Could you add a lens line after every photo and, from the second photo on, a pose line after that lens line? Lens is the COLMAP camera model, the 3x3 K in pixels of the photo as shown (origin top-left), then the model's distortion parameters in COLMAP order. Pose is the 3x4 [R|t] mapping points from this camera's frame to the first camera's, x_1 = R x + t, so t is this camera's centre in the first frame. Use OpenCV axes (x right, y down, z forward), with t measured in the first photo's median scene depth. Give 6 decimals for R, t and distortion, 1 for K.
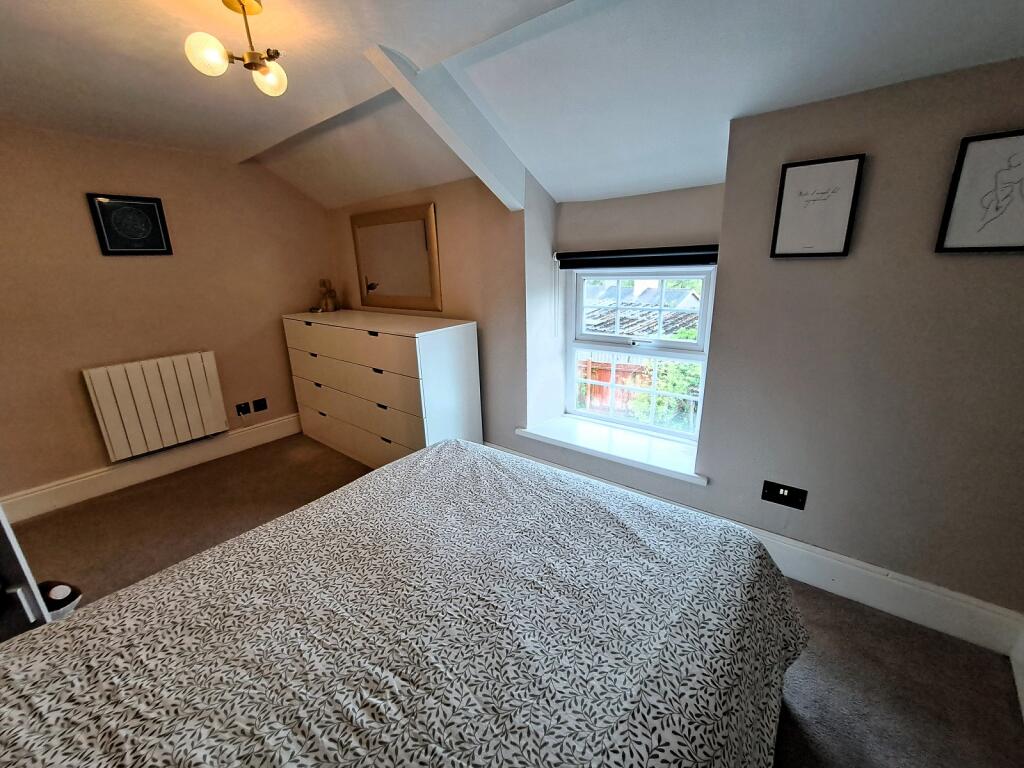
lens RADIAL K [[407.8, 0, 504.9], [0, 407.8, 378.8], [0, 0, 1]] dist [-0.017547, 0.000216]
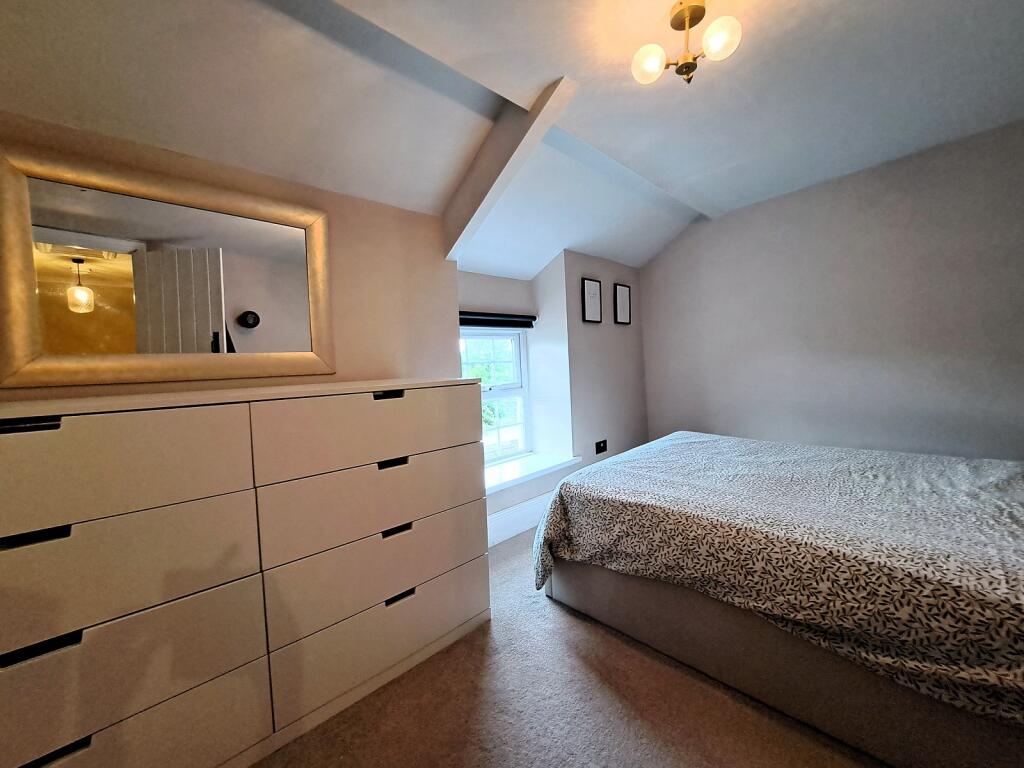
lens RADIAL K [[407.8, 0, 504.9], [0, 407.8, 378.8], [0, 0, 1]] dist [-0.017547, 0.000216]
pose [[0.143443, -0.024373, 0.989358, -1.540467], [0.299787, 0.953797, -0.019968, -0.132686], [-0.943161, 0.299461, 0.144122, 1.335269]]
